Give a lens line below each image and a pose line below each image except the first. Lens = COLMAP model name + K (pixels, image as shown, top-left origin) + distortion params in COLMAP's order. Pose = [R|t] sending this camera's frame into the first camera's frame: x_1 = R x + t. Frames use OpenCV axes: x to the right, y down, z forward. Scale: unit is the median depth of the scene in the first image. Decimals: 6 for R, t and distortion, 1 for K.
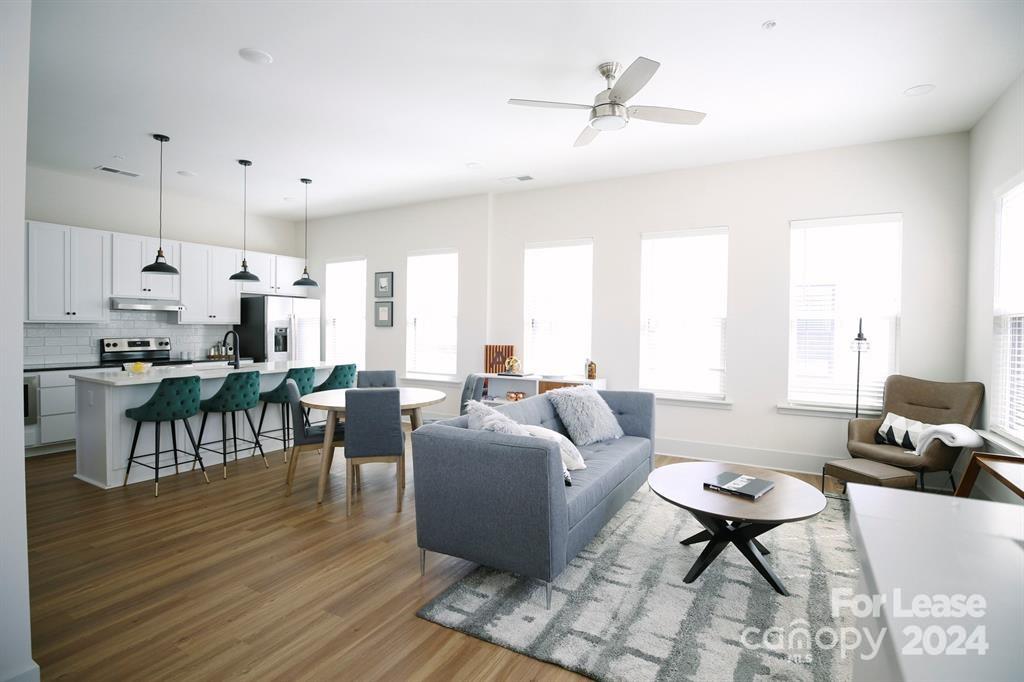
lens RADIAL K [[497.0, 0, 511.1], [0, 497.0, 336.6], [0, 0, 1]] dist [-0.020781, -0.008973]
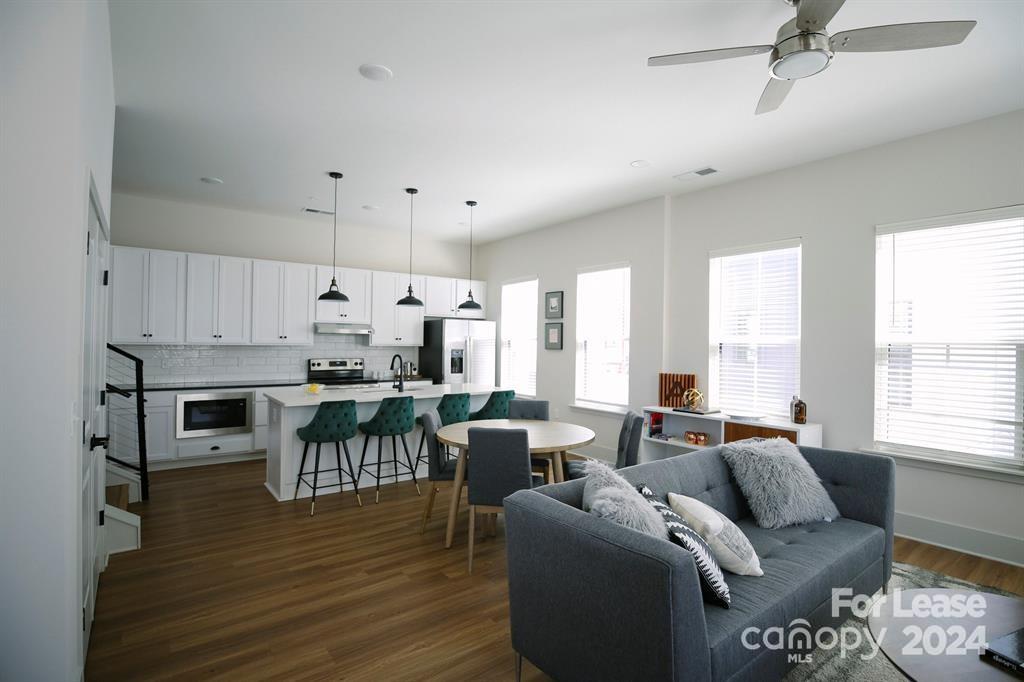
lens RADIAL K [[497.0, 0, 511.1], [0, 497.0, 336.6], [0, 0, 1]] dist [-0.020781, -0.008973]
pose [[0.918204, -0.002683, -0.396099, 0.057767], [-0.011340, 0.999389, -0.033055, -0.016995], [0.395946, 0.034843, 0.917612, 0.140393]]
